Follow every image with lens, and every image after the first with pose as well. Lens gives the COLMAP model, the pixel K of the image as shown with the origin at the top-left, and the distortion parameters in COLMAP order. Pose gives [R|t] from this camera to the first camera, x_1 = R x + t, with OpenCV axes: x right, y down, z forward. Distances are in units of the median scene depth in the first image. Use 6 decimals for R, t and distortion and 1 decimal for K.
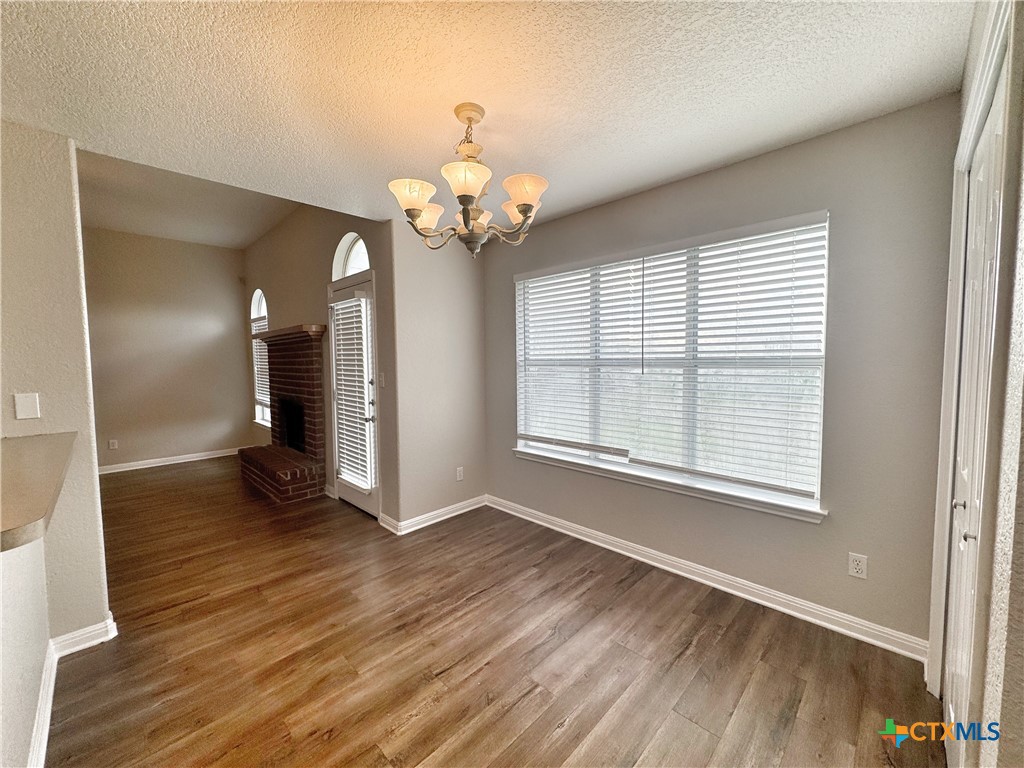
lens RADIAL K [[407.0, 0, 511.5], [0, 407.0, 383.2], [0, 0, 1]] dist [-0.001653, 0.000461]
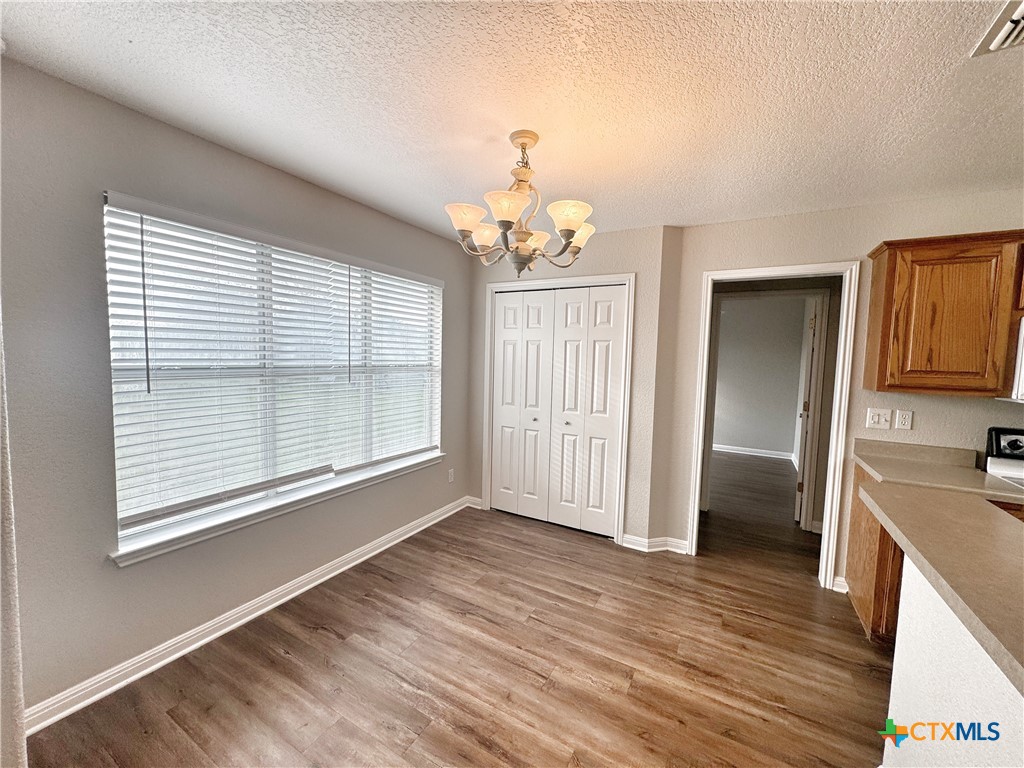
lens RADIAL K [[407.0, 0, 510.3], [0, 407.0, 384.7], [0, 0, 1]] dist [-0.001653, 0.000461]
pose [[-0.256364, -0.061781, 0.964604, -0.845026], [0.034964, 0.996709, 0.073130, -0.084786], [-0.965948, 0.052475, -0.253360, 0.992235]]
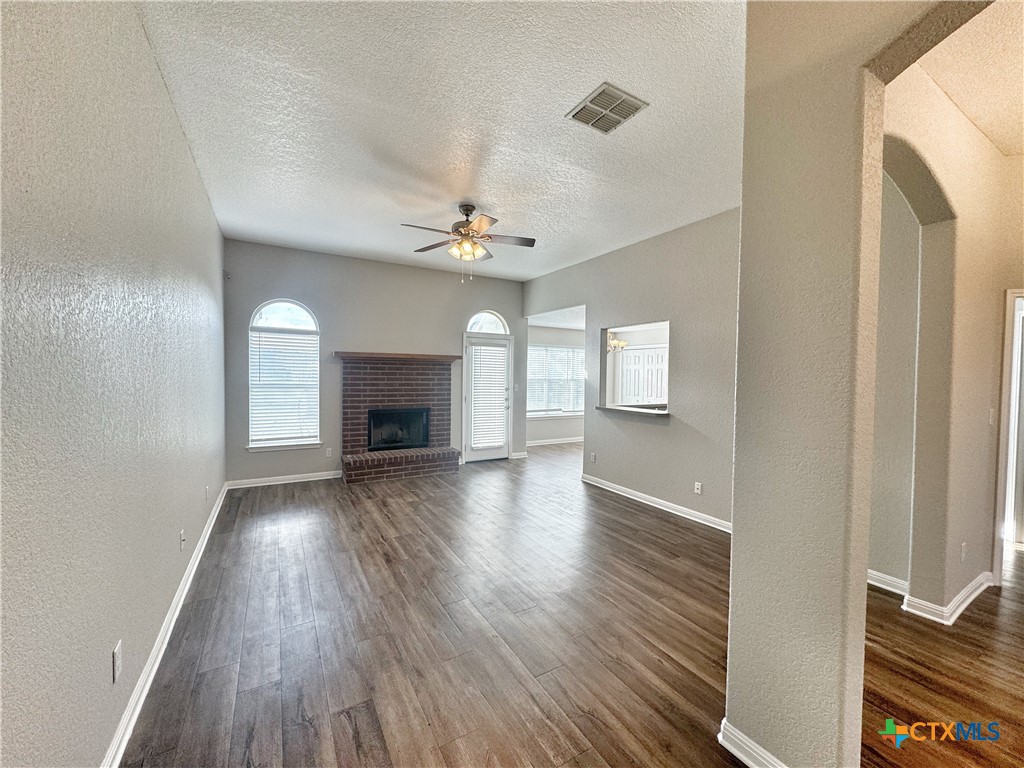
lens RADIAL K [[407.0, 0, 510.8], [0, 407.0, 386.3], [0, 0, 1]] dist [-0.001653, 0.000461]
pose [[0.261191, -0.013529, 0.965192, -3.461286], [0.039924, 0.999198, 0.003201, -0.036145], [-0.964461, 0.037698, 0.261522, 0.688832]]
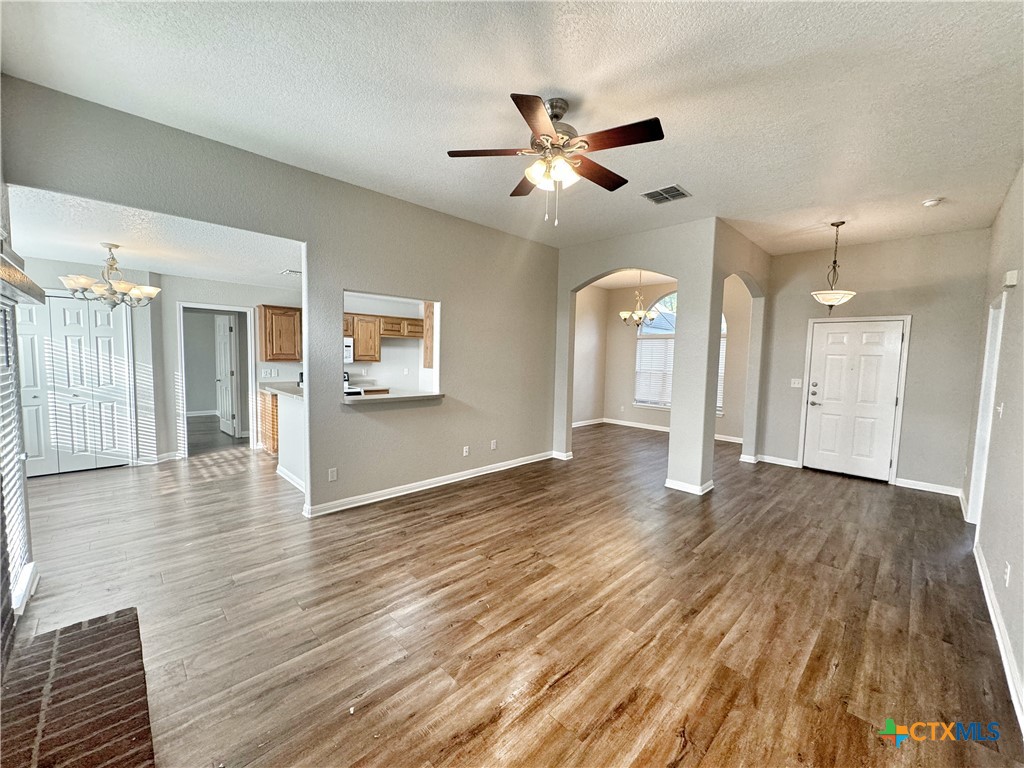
lens RADIAL K [[407.0, 0, 513.4], [0, 407.0, 384.0], [0, 0, 1]] dist [-0.001653, 0.000461]
pose [[-0.999881, -0.011850, 0.009853, -1.748234], [-0.010426, 0.990950, 0.133824, -0.189486], [-0.011349, 0.133706, -0.990956, 2.483392]]
